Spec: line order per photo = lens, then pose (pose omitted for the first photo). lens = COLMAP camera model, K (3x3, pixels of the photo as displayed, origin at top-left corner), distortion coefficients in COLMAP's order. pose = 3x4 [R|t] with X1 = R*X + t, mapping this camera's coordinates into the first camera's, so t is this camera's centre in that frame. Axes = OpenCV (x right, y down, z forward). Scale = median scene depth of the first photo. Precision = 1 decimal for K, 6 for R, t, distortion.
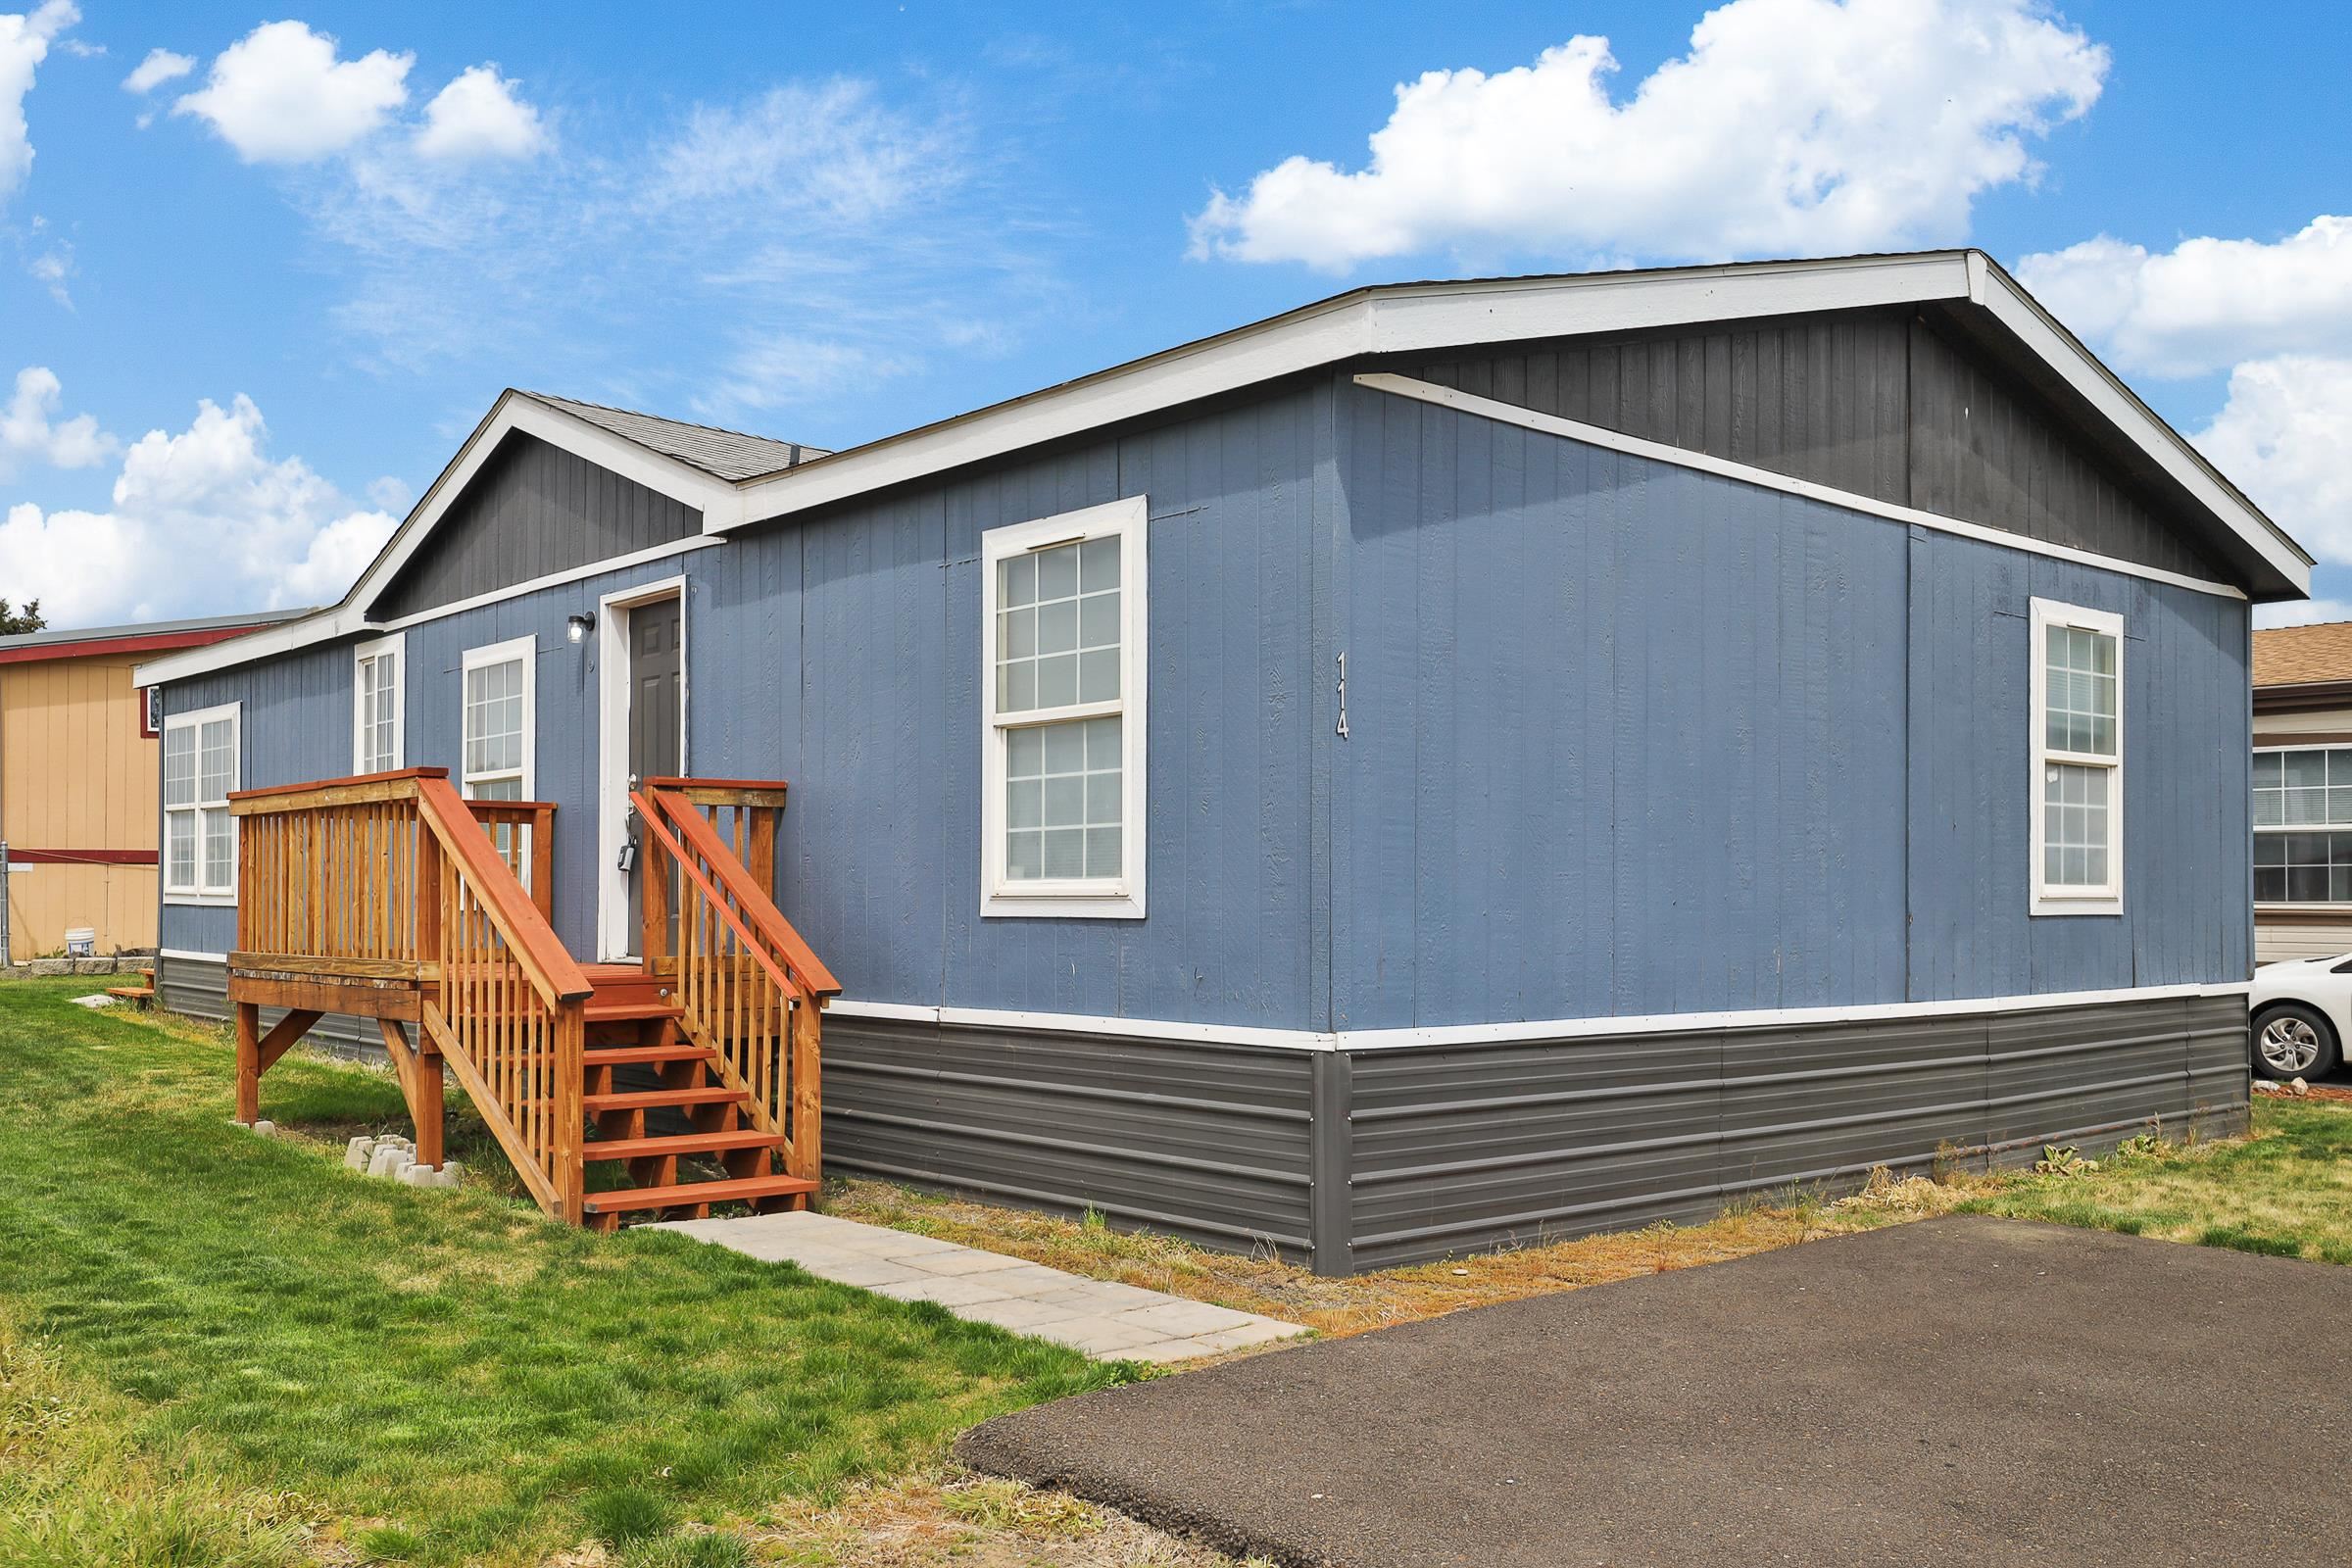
lens RADIAL K [[2038.5, 0, 1177.0], [0, 2038.5, 793.5], [0, 0, 1]] dist [0.002091, -0.001846]
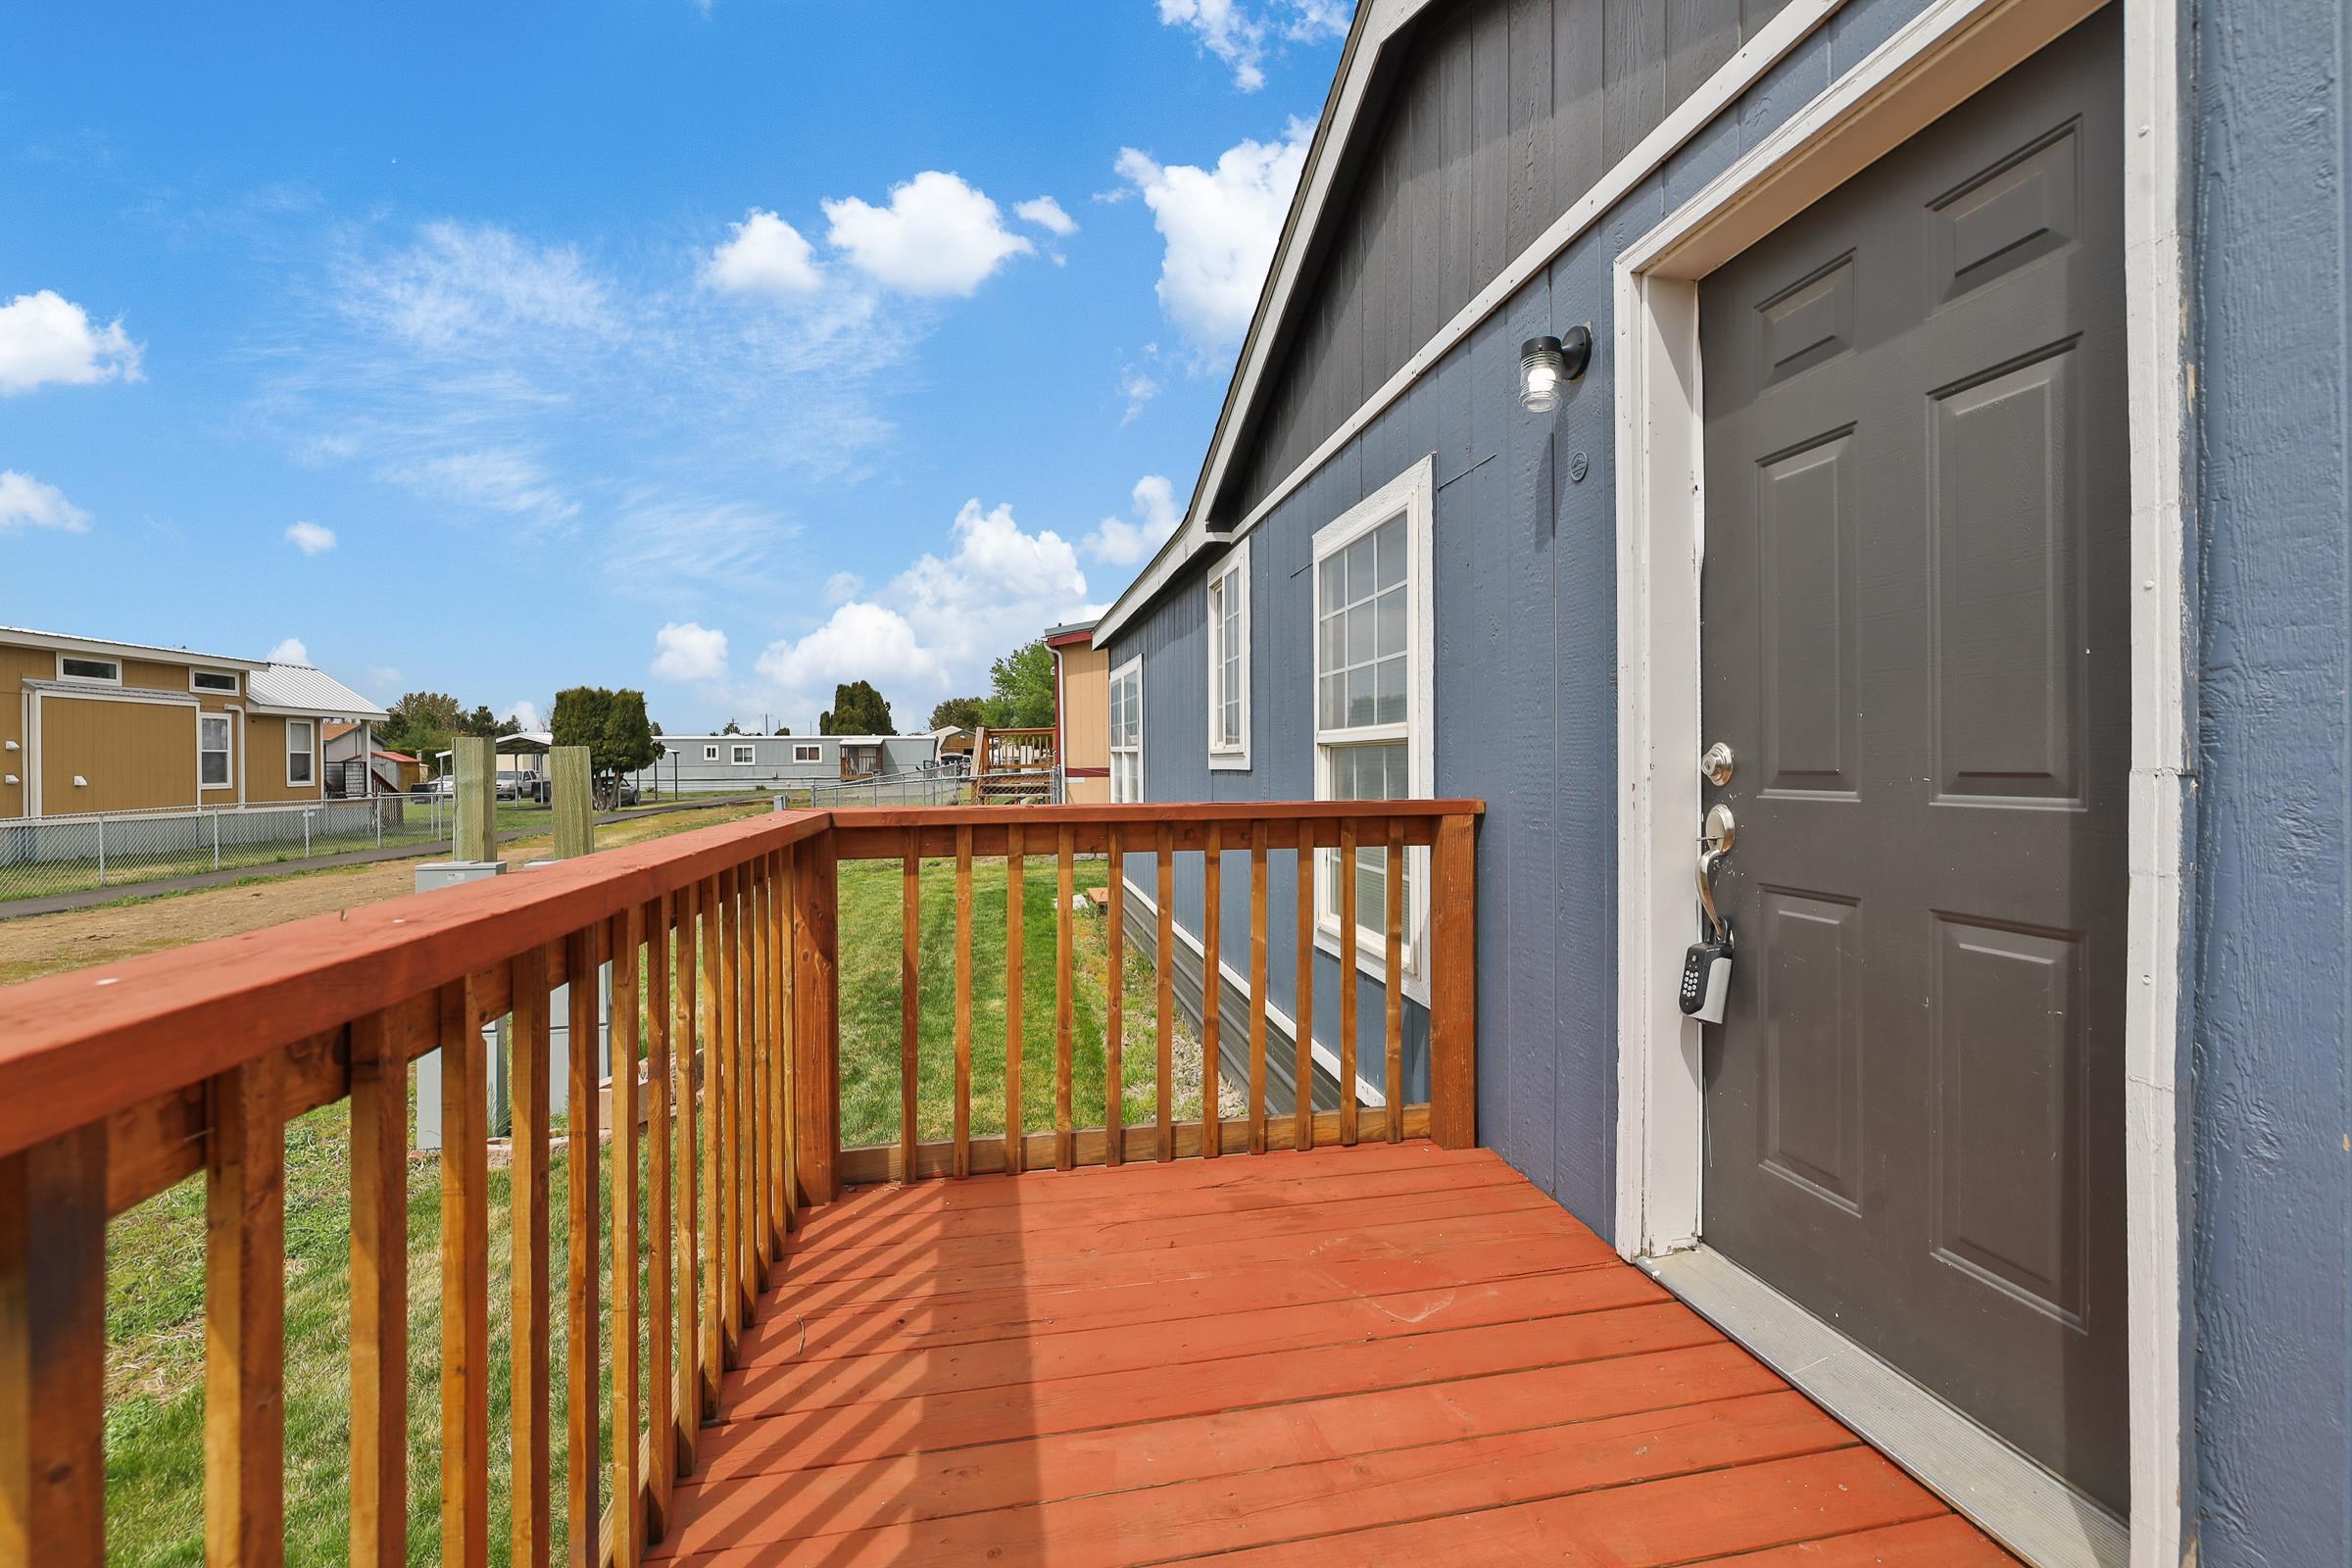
lens RADIAL K [[1002.9, 0, 1179.6], [0, 1002.9, 769.1], [0, 0, 1]] dist [-0.002719, 0.000824]
pose [[0.864730, 0.008298, -0.502169, -0.251762], [0.019847, 0.998518, 0.050676, -0.015277], [0.501845, -0.053788, 0.863283, 0.776522]]
